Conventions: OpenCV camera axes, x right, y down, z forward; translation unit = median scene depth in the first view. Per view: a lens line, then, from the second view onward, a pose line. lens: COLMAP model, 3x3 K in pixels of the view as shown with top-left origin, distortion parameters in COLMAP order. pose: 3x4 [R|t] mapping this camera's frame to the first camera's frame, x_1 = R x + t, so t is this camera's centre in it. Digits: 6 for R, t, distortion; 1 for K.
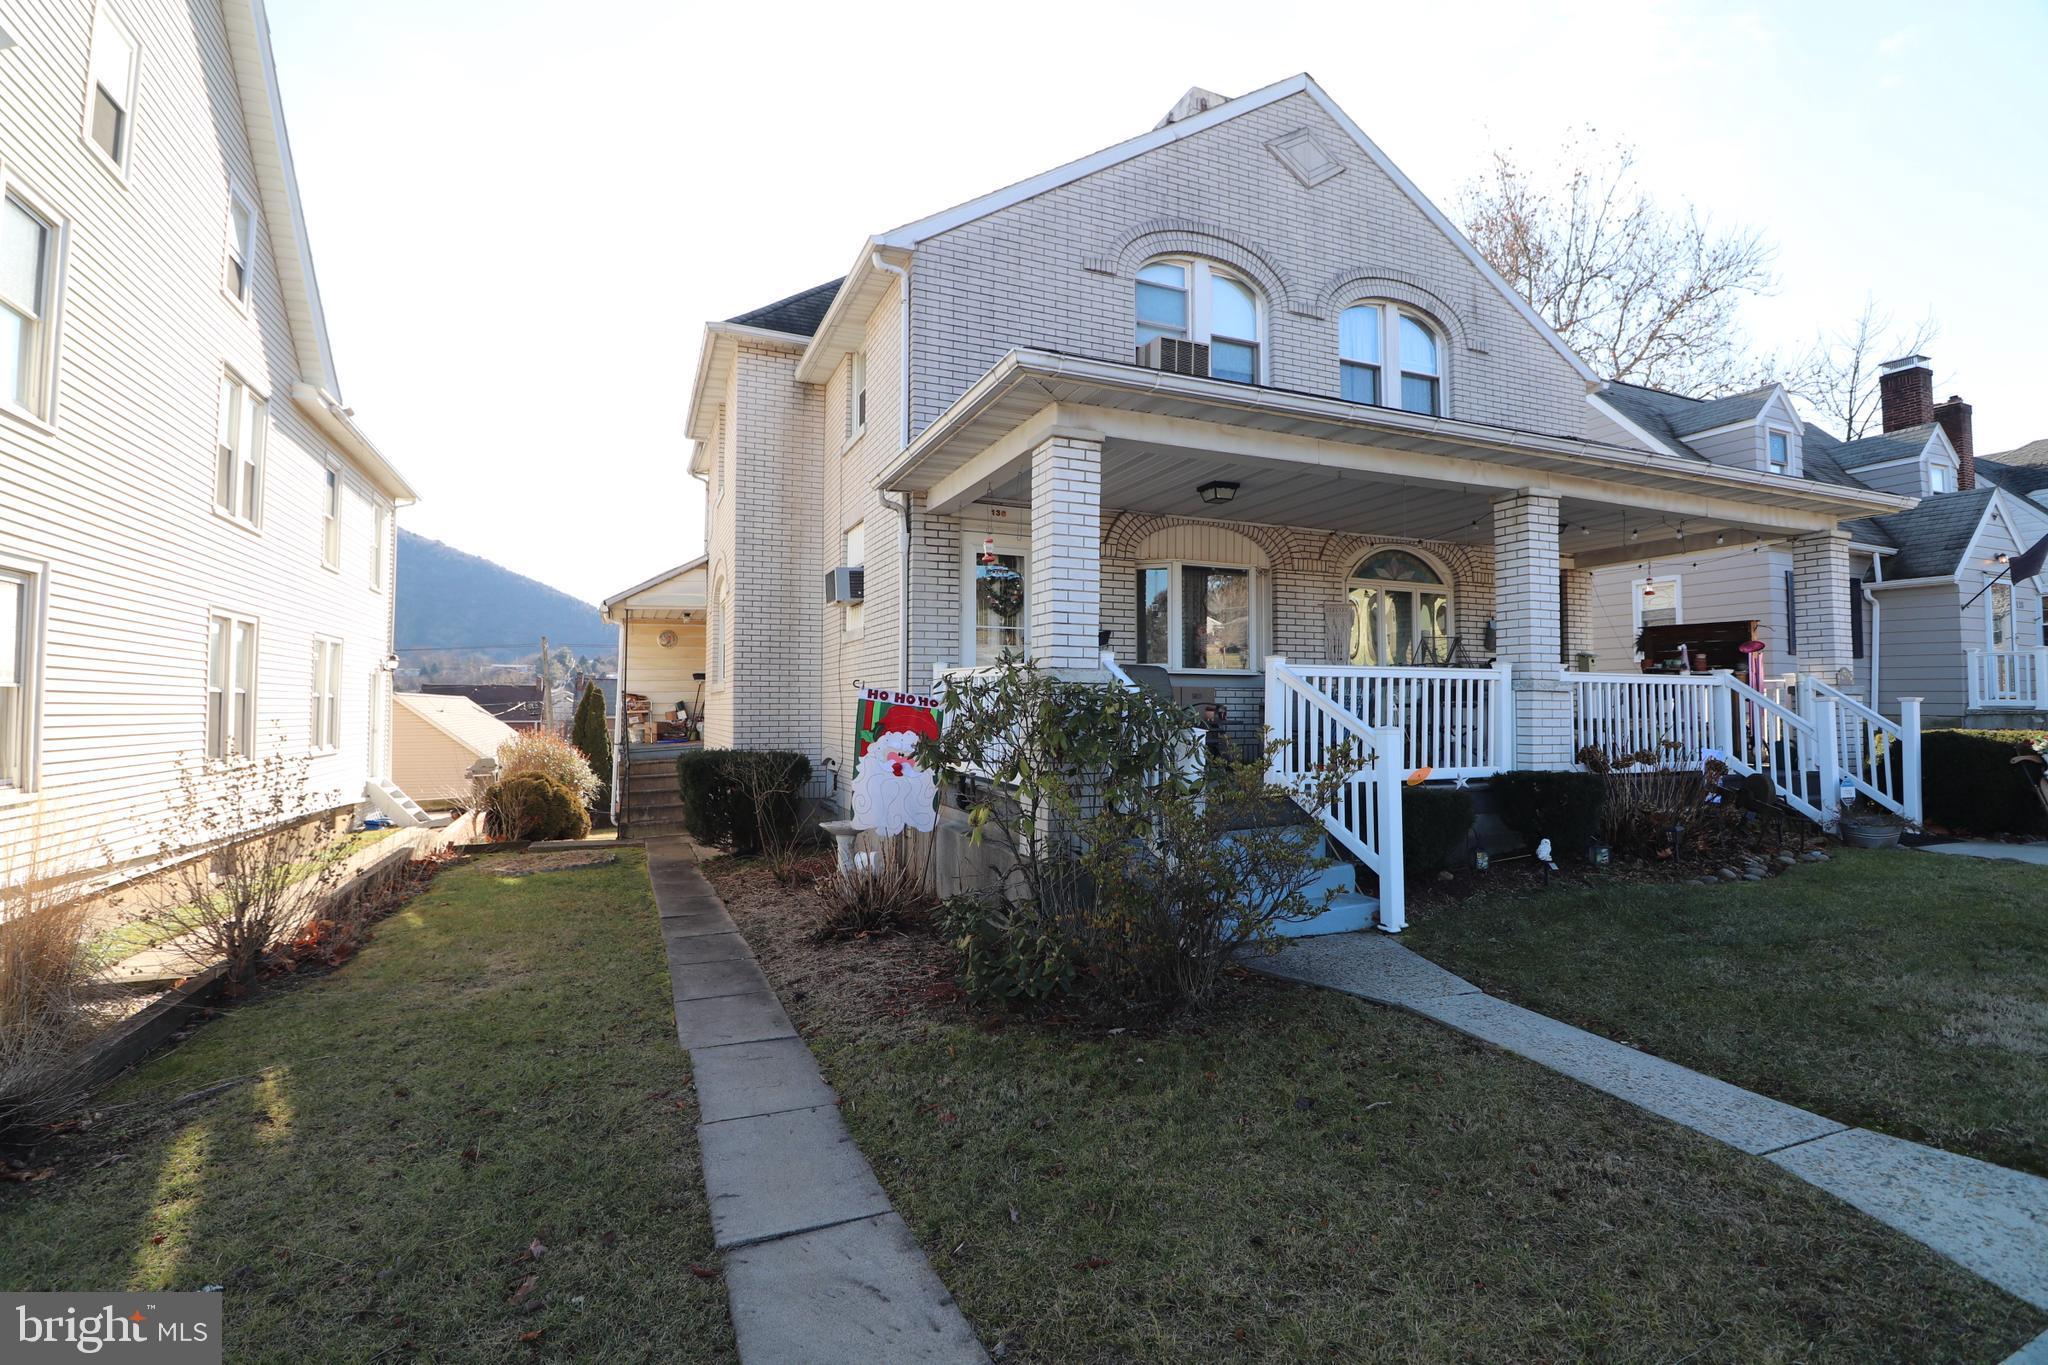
lens RADIAL K [[946.8, 0, 1016.4], [0, 946.8, 663.3], [0, 0, 1]] dist [0.001620, -0.014510]
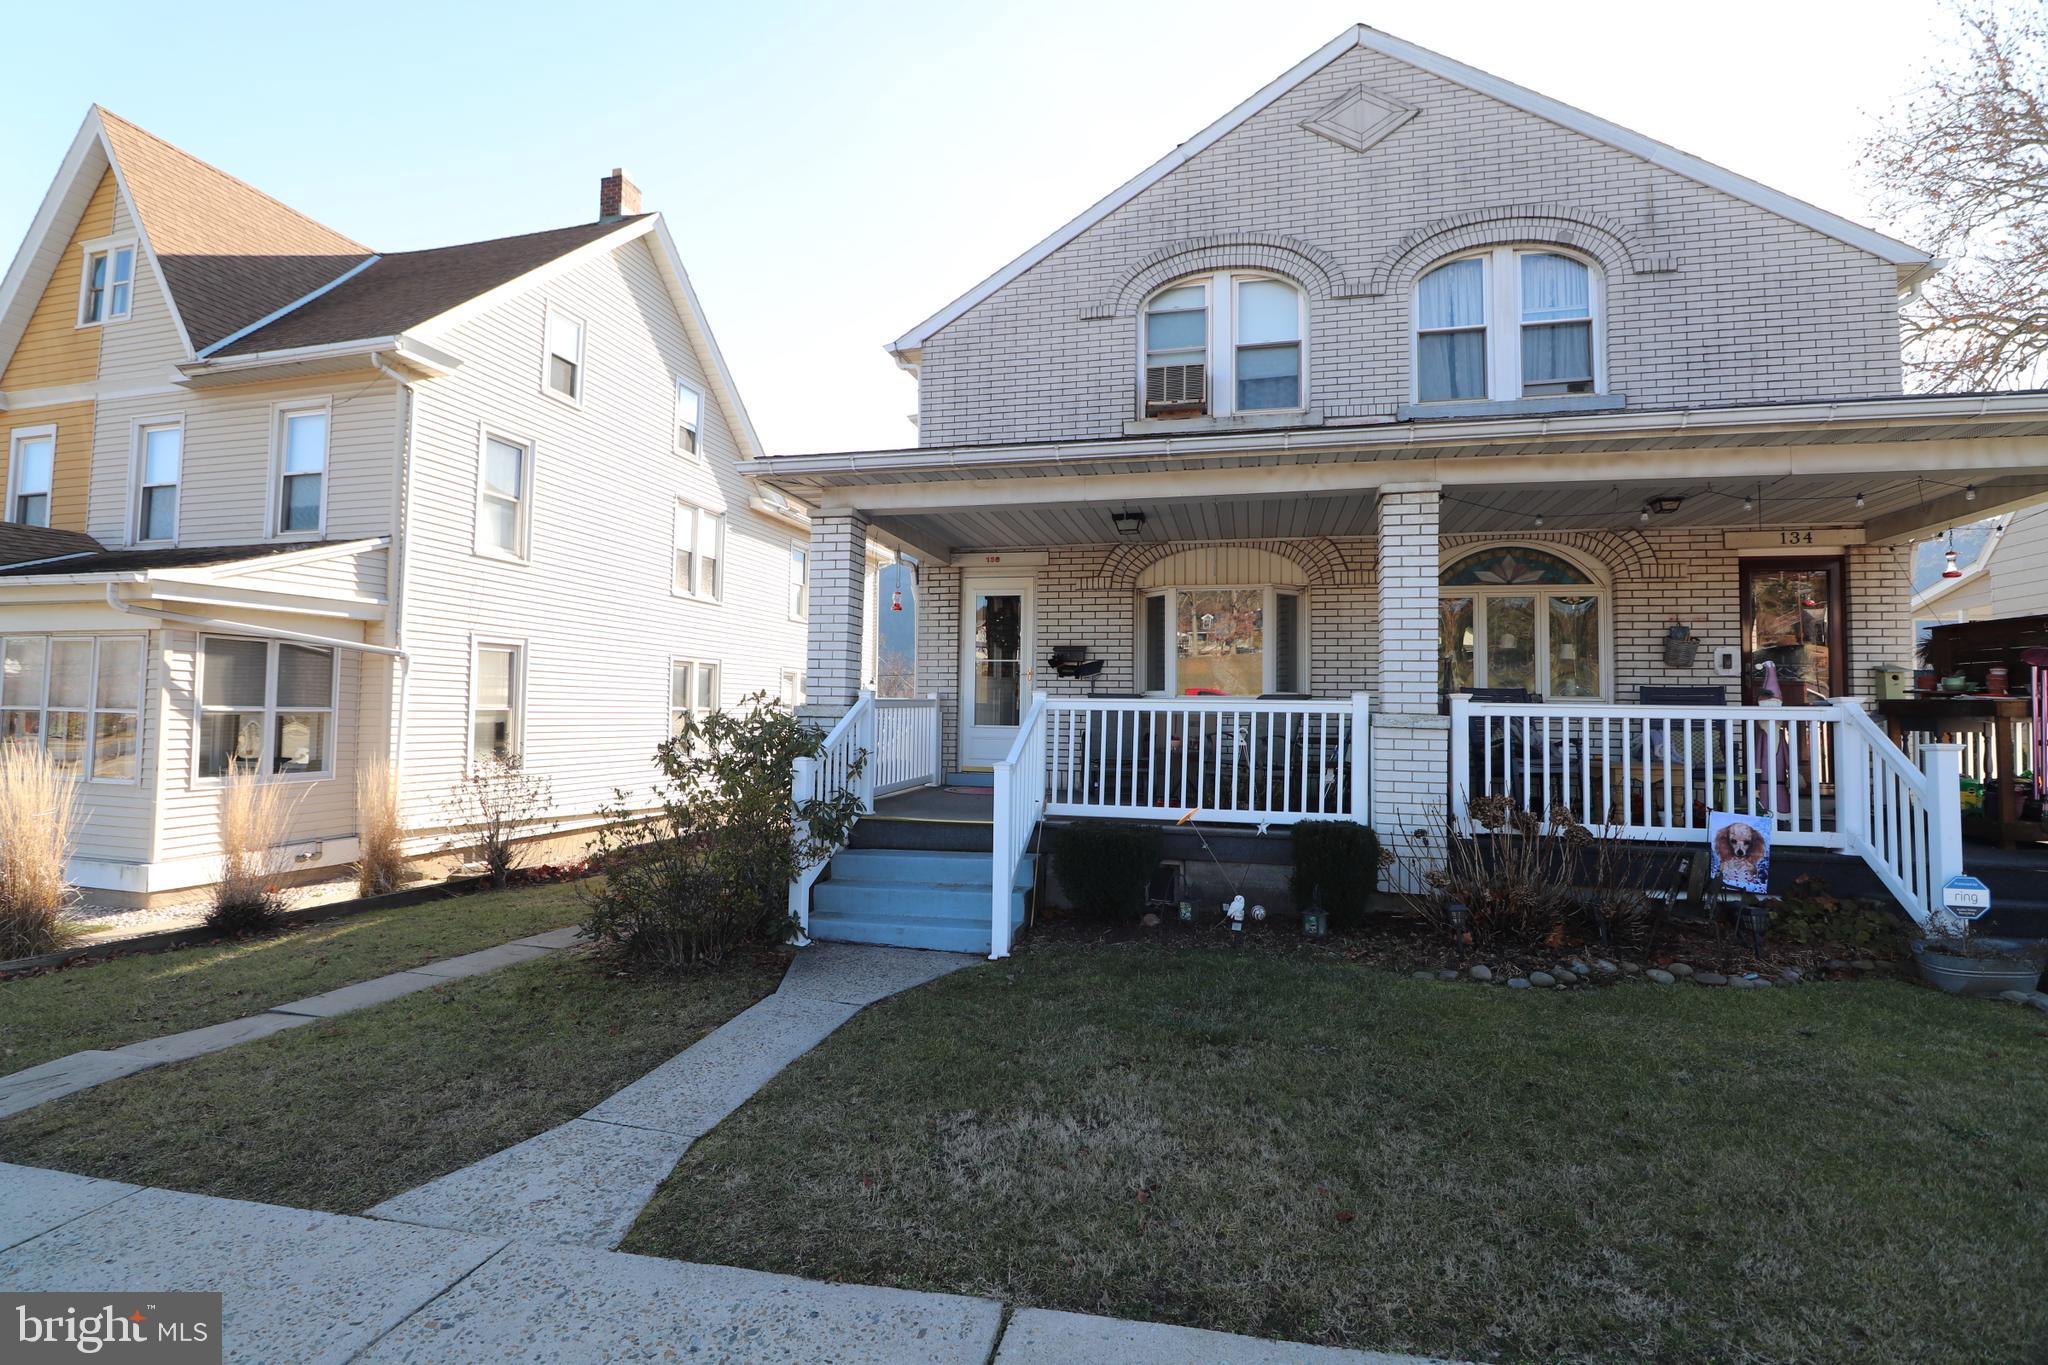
lens RADIAL K [[946.8, 0, 1016.4], [0, 946.8, 663.3], [0, 0, 1]] dist [0.001620, -0.014510]
pose [[0.798829, -0.022638, -0.601132, 0.673460], [0.016677, 0.999741, -0.015488, -0.016840], [0.601327, 0.002347, 0.799000, 0.114242]]
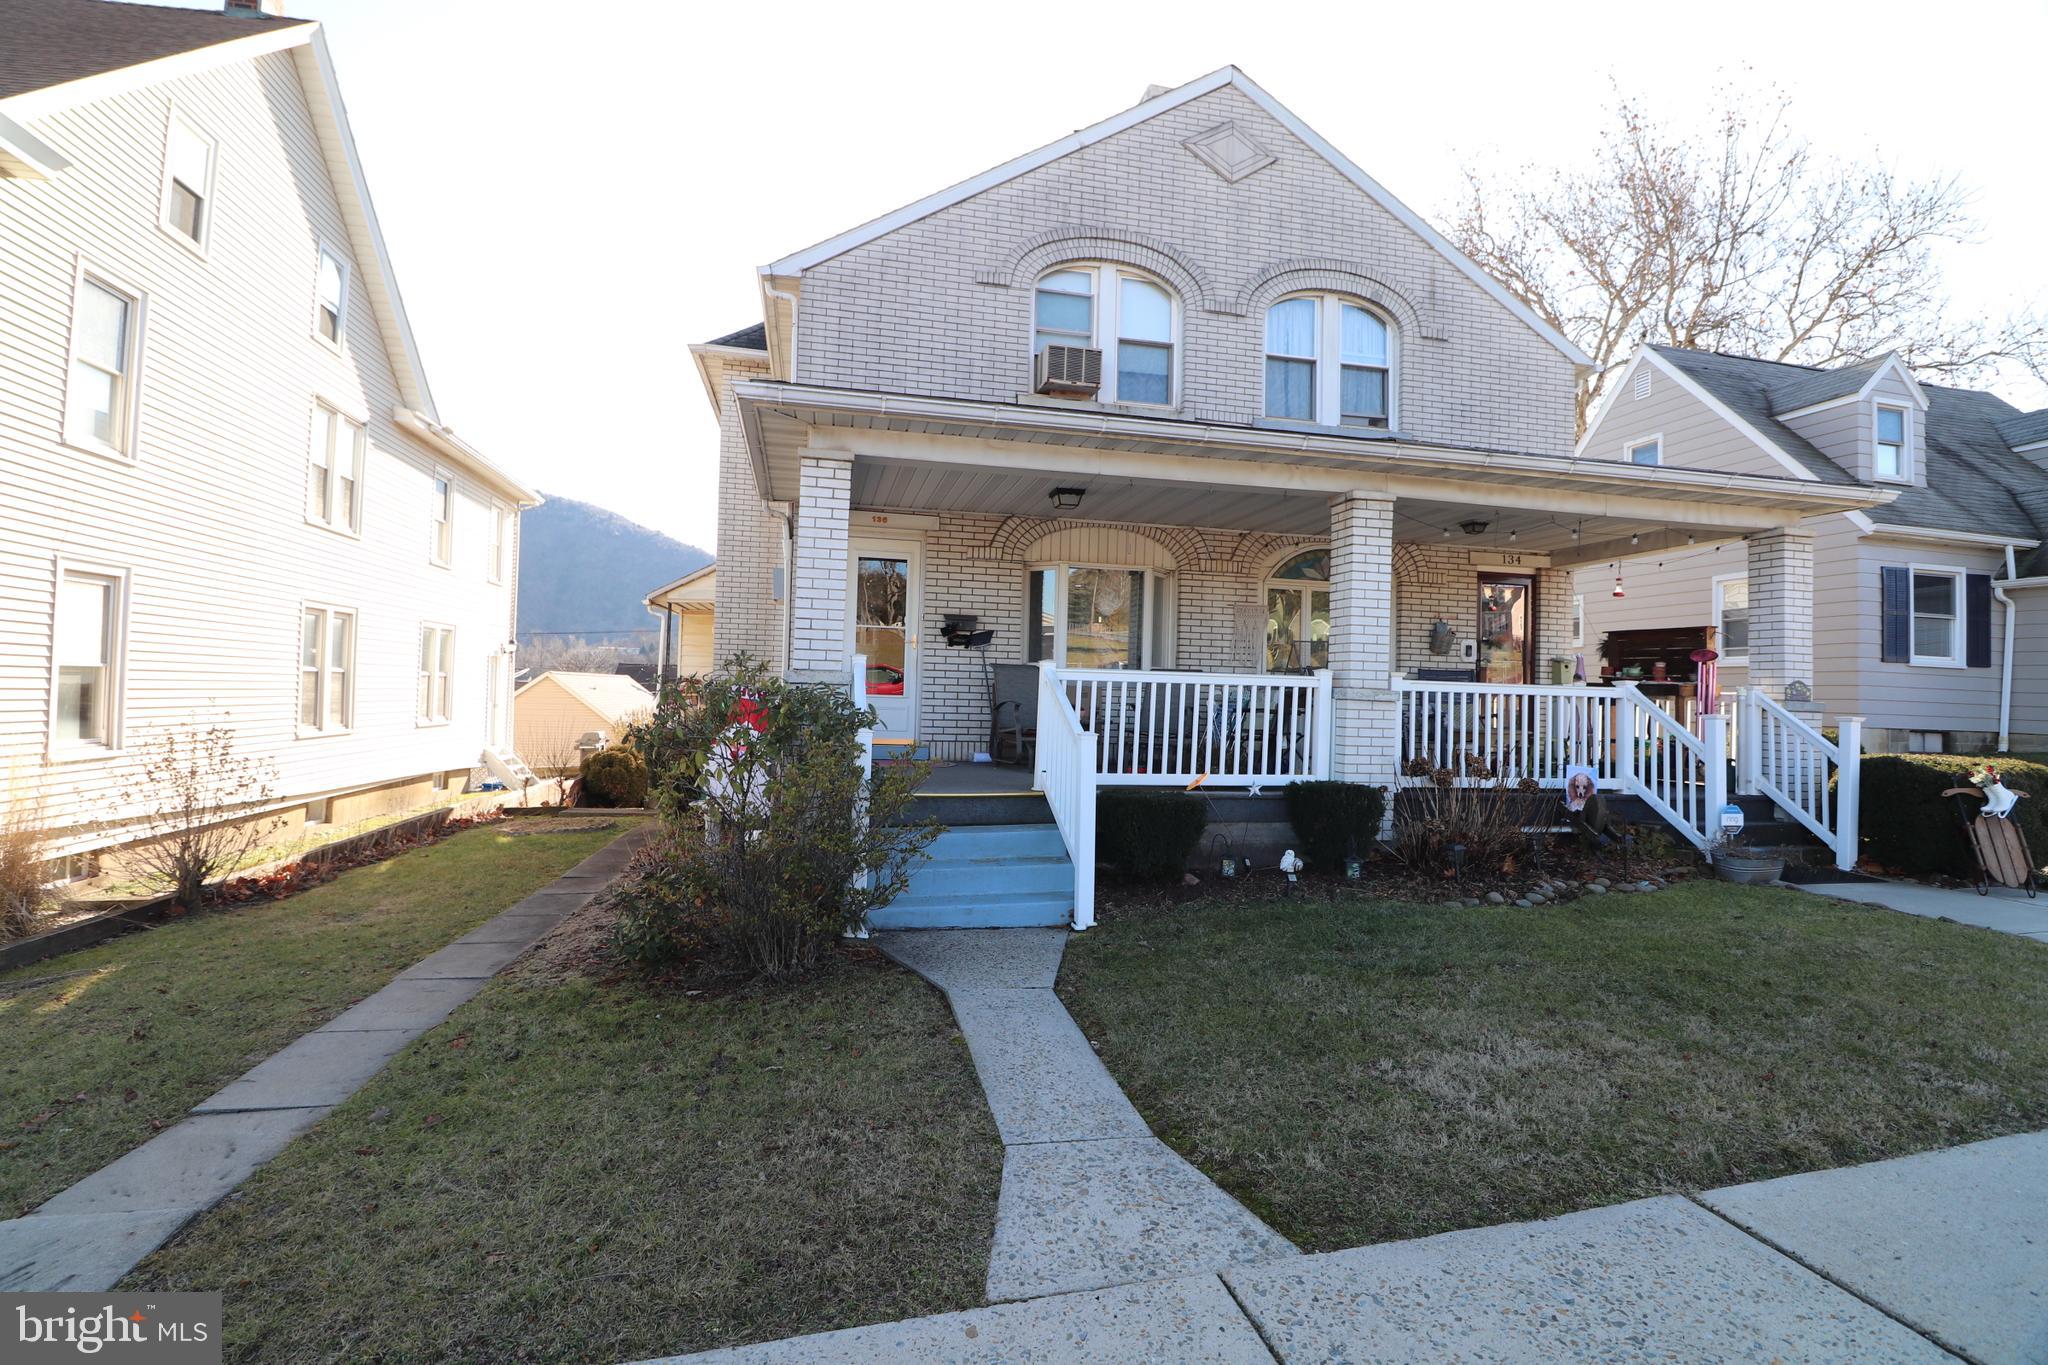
lens RADIAL K [[946.8, 0, 1016.4], [0, 946.8, 663.3], [0, 0, 1]] dist [0.001620, -0.014510]
pose [[0.982377, 0.018110, -0.186028, 0.330845], [-0.015571, 0.999765, 0.015104, -0.015159], [0.186258, -0.011941, 0.982428, -0.020437]]
